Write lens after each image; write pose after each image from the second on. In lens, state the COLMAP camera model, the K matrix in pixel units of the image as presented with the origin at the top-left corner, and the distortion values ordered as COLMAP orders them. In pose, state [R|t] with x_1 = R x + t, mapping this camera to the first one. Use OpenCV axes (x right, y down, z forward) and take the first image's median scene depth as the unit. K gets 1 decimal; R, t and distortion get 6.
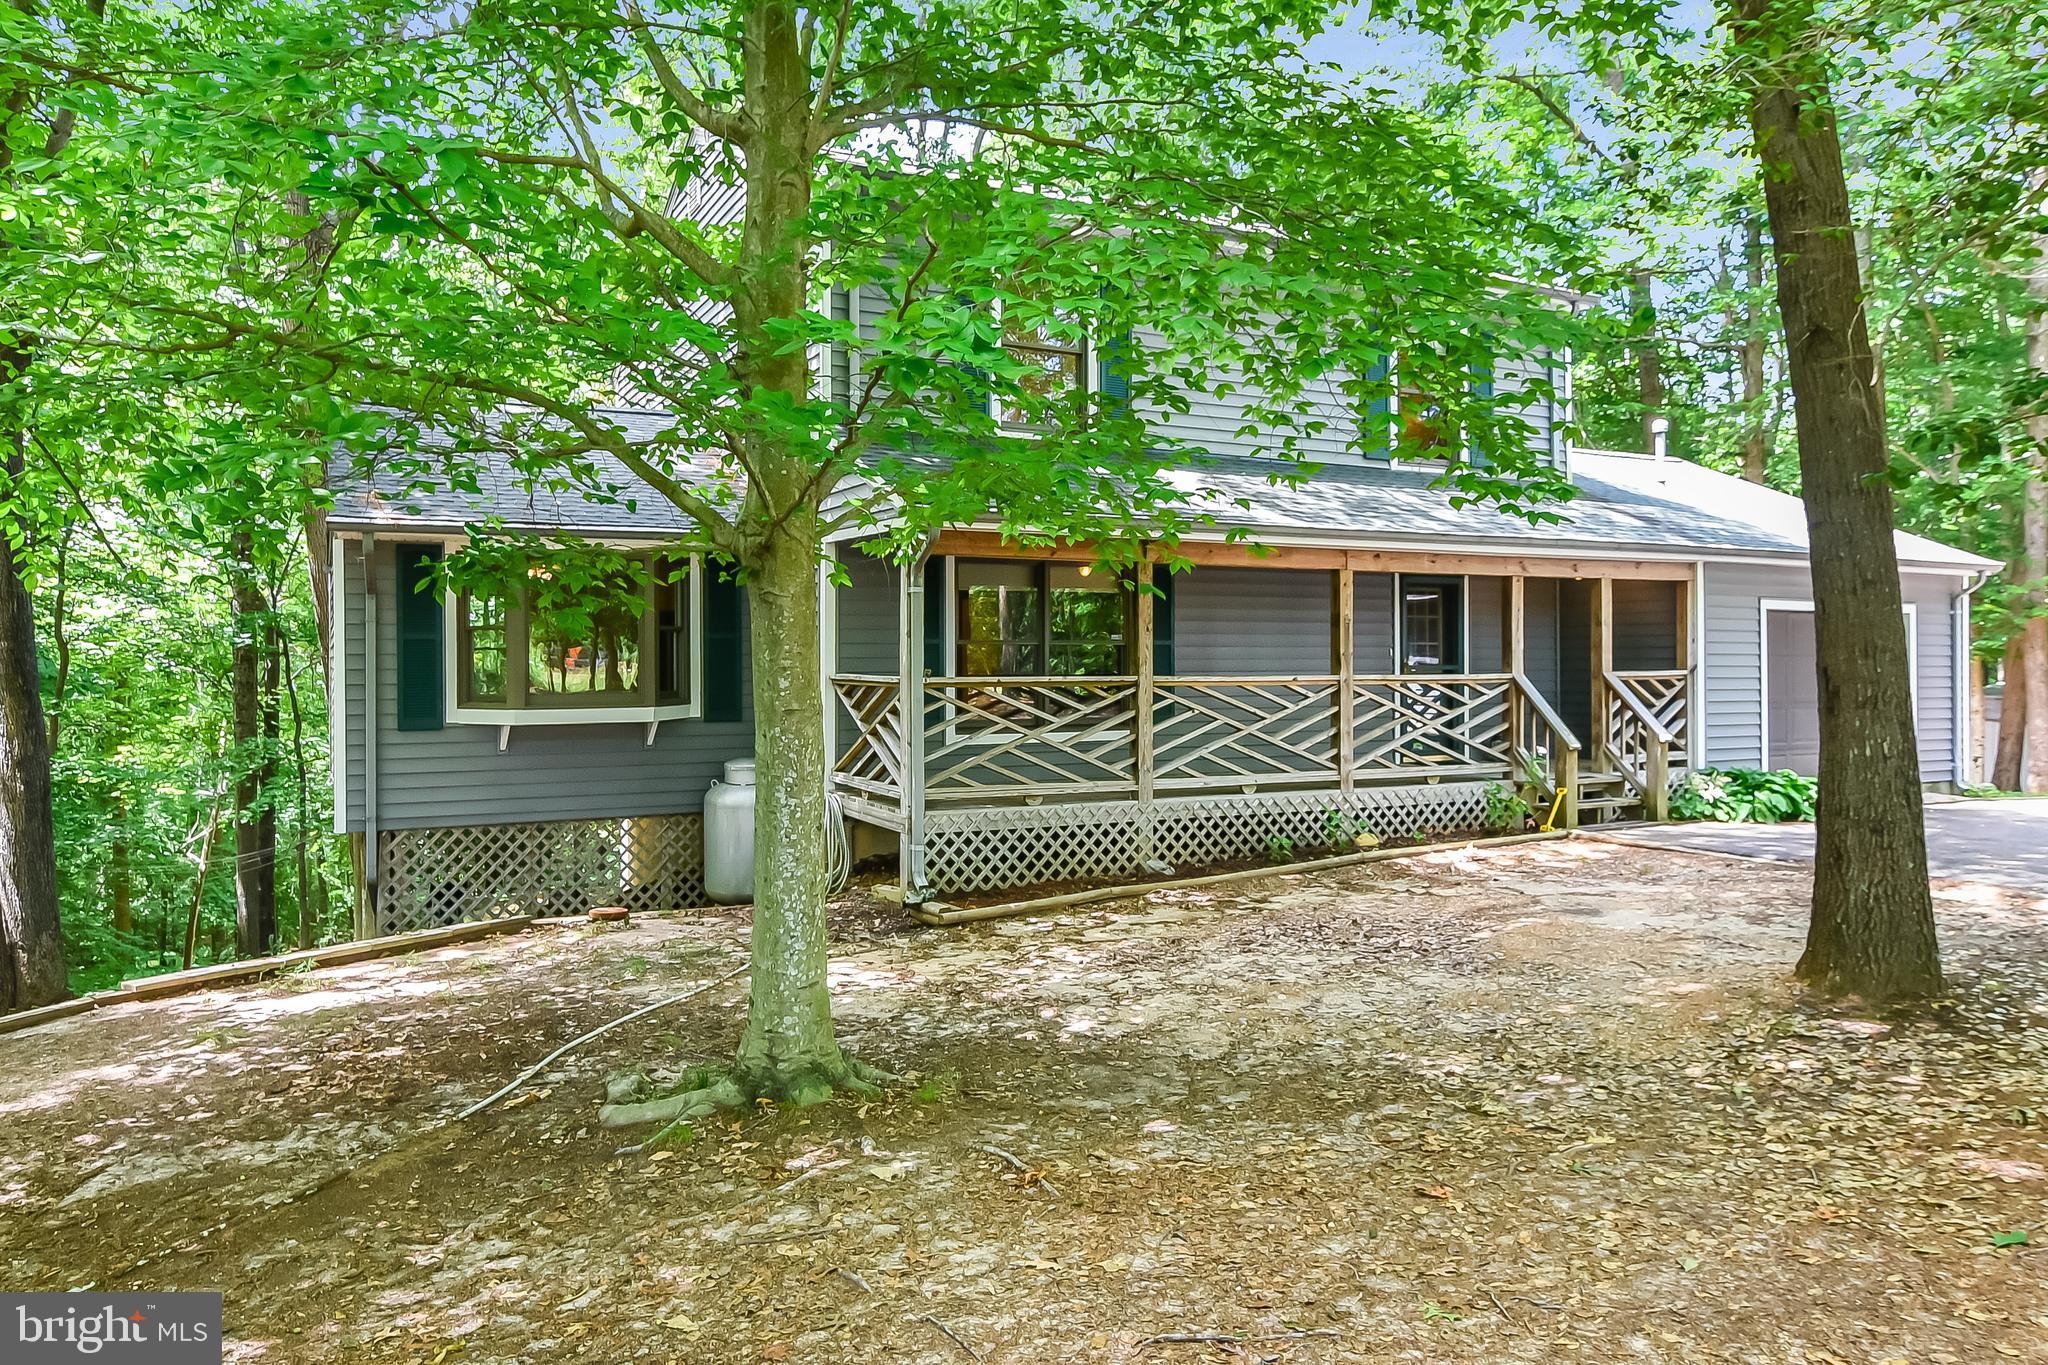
lens RADIAL K [[1331.2, 0, 1024.0], [0, 1331.2, 682.5], [0, 0, 1]] dist [-0.013876, -0.001437]
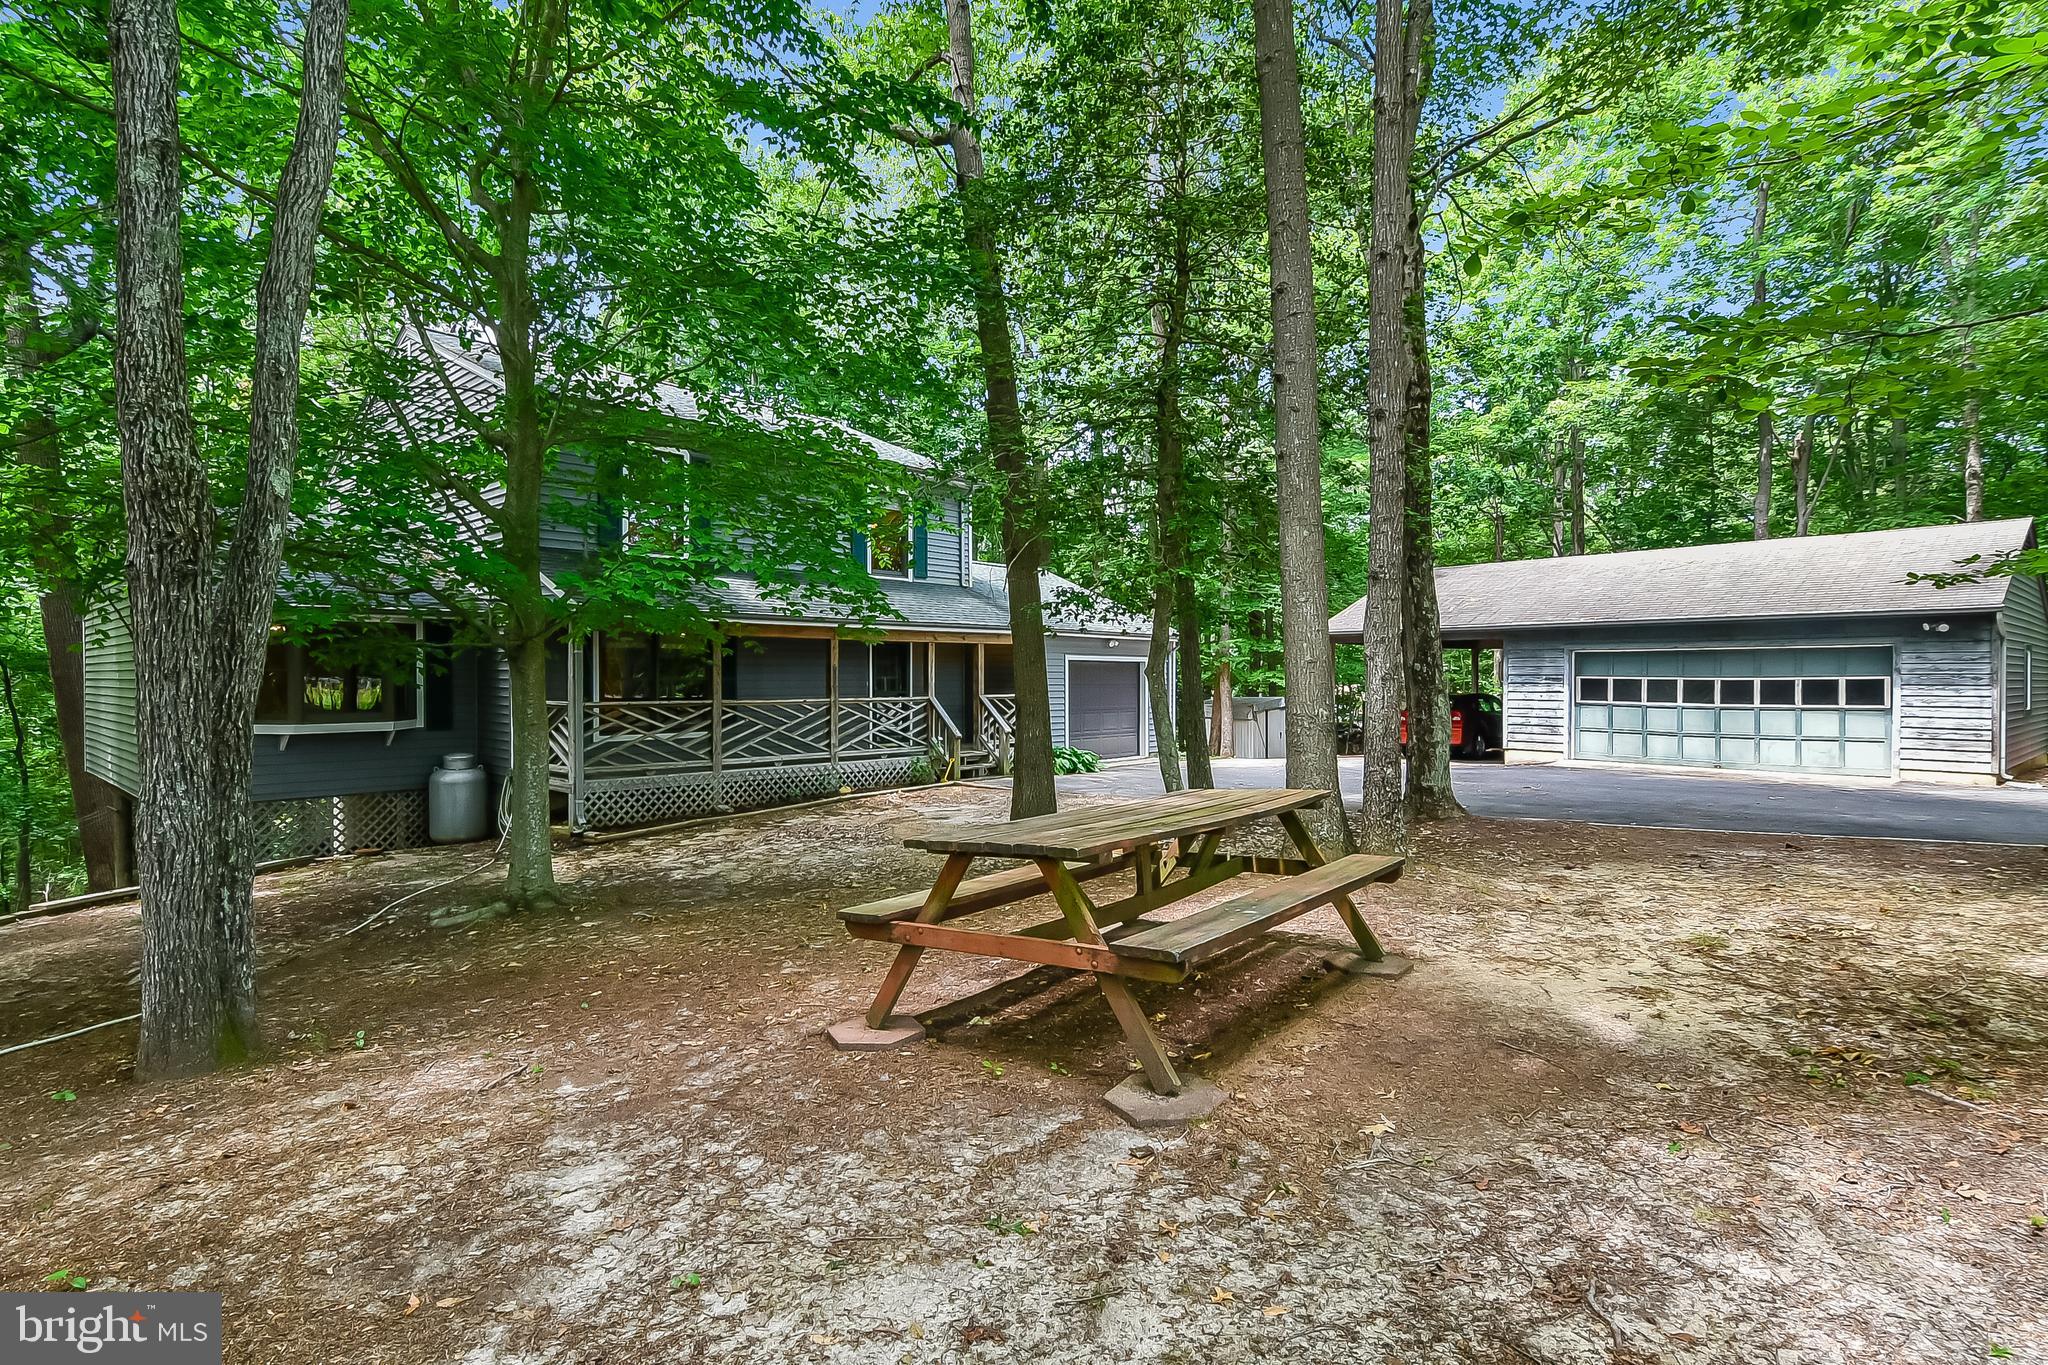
lens RADIAL K [[999.4, 0, 1015.1], [0, 999.4, 688.0], [0, 0, 1]] dist [-0.029592, 0.010825]
pose [[0.933882, -0.001987, 0.357577, -0.011803], [0.004137, 0.999978, -0.005250, -0.012620], [-0.357559, 0.006382, 0.933869, -0.370765]]
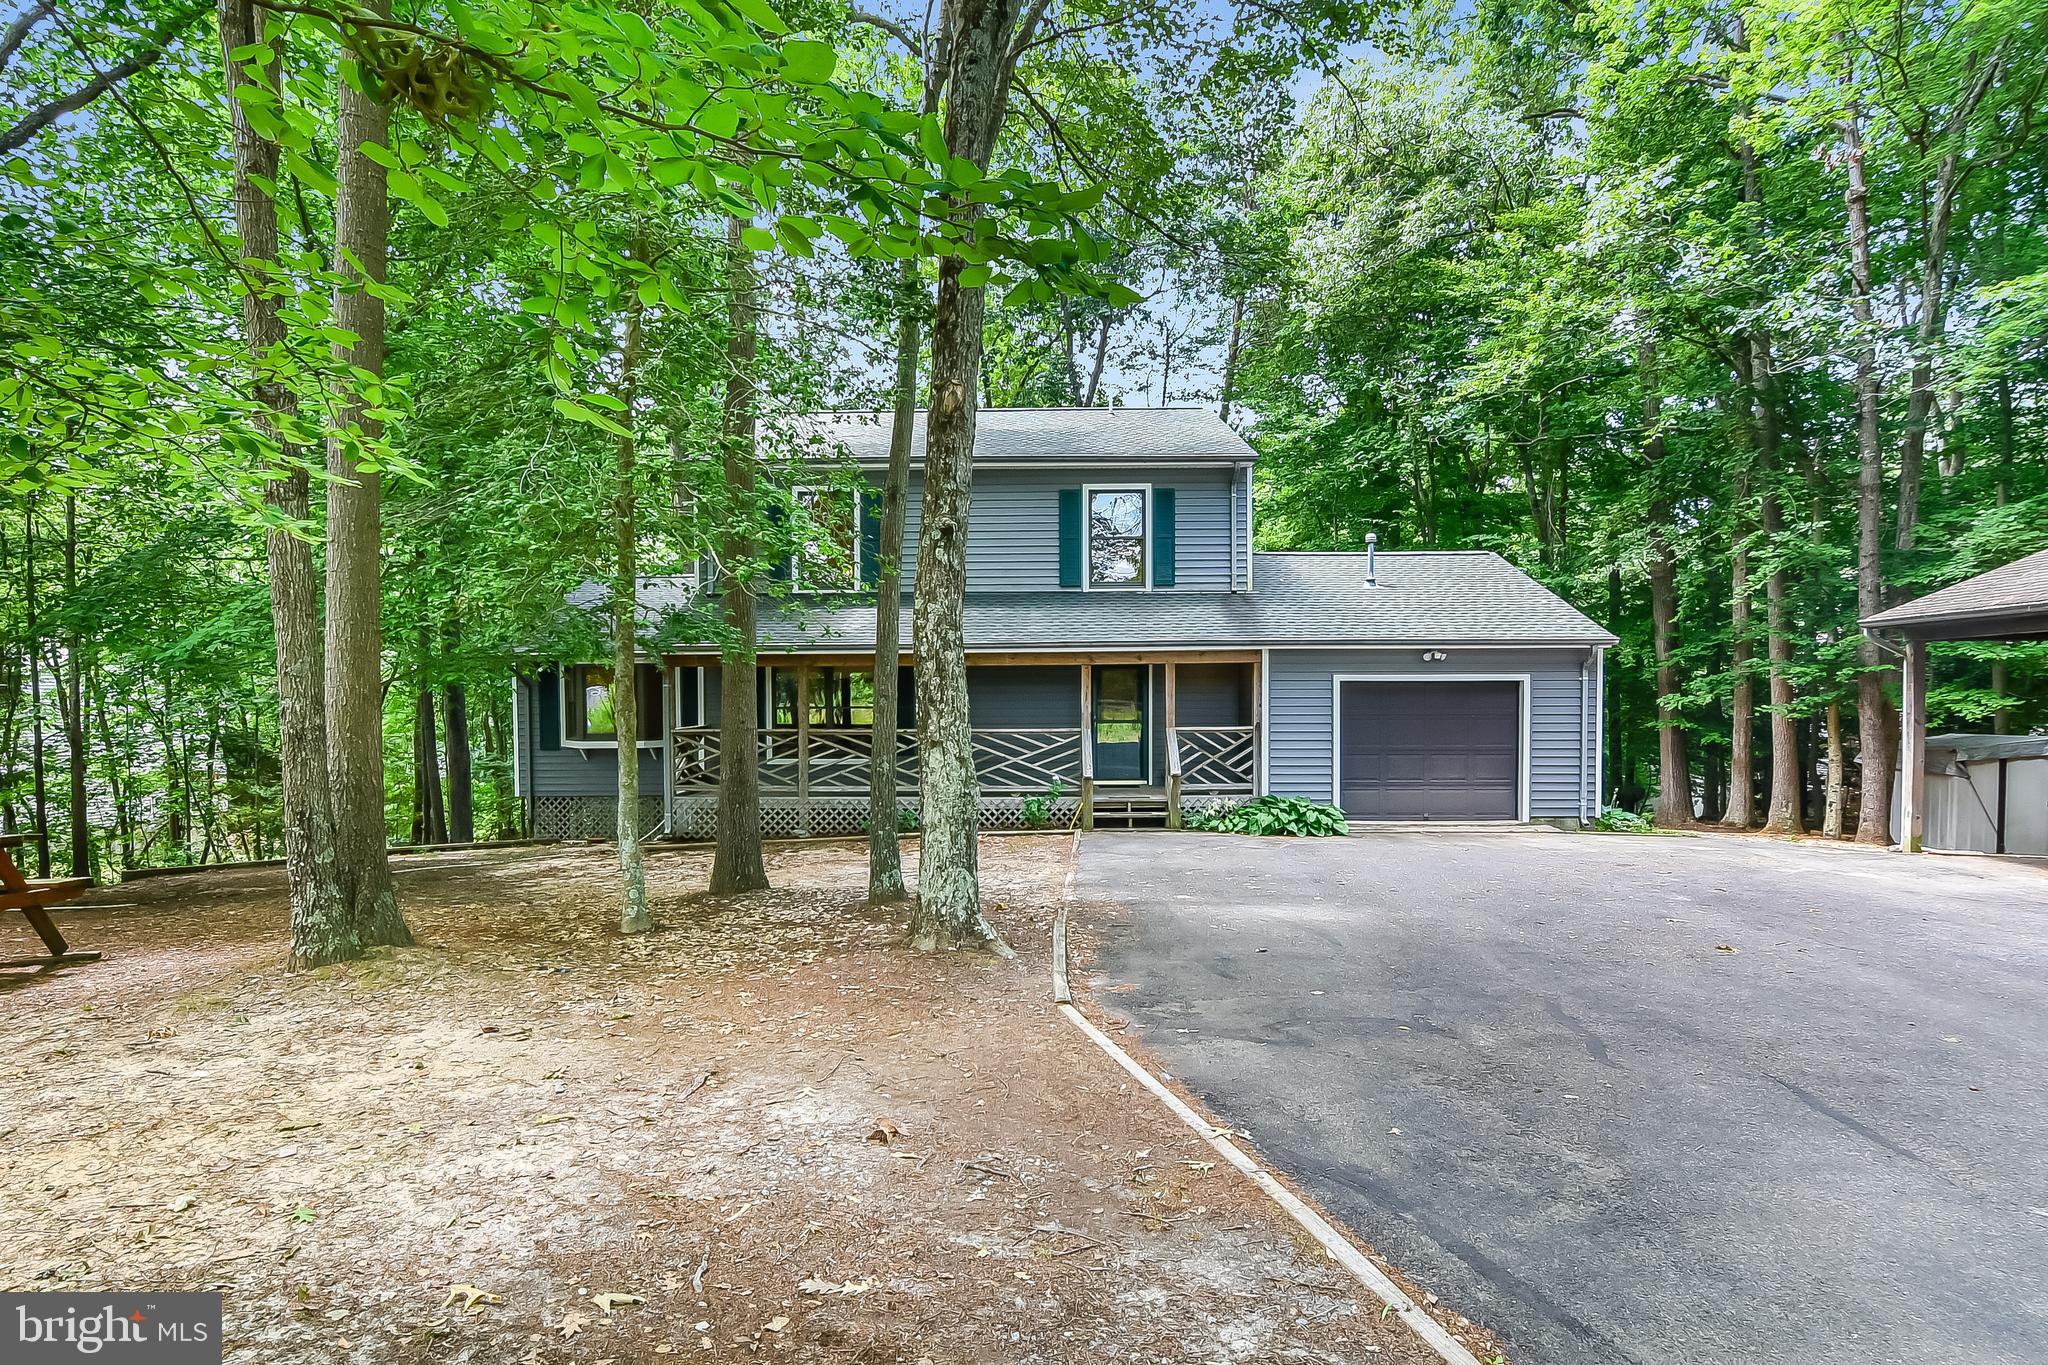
lens RADIAL K [[1069.3, 0, 1021.6], [0, 1069.3, 721.5], [0, 0, 1]] dist [-0.023321, 0.000529]
pose [[0.879432, 0.009515, -0.475930, 1.057497], [-0.004287, 0.999918, 0.012069, -0.034832], [0.476006, -0.008574, 0.879400, -0.149083]]
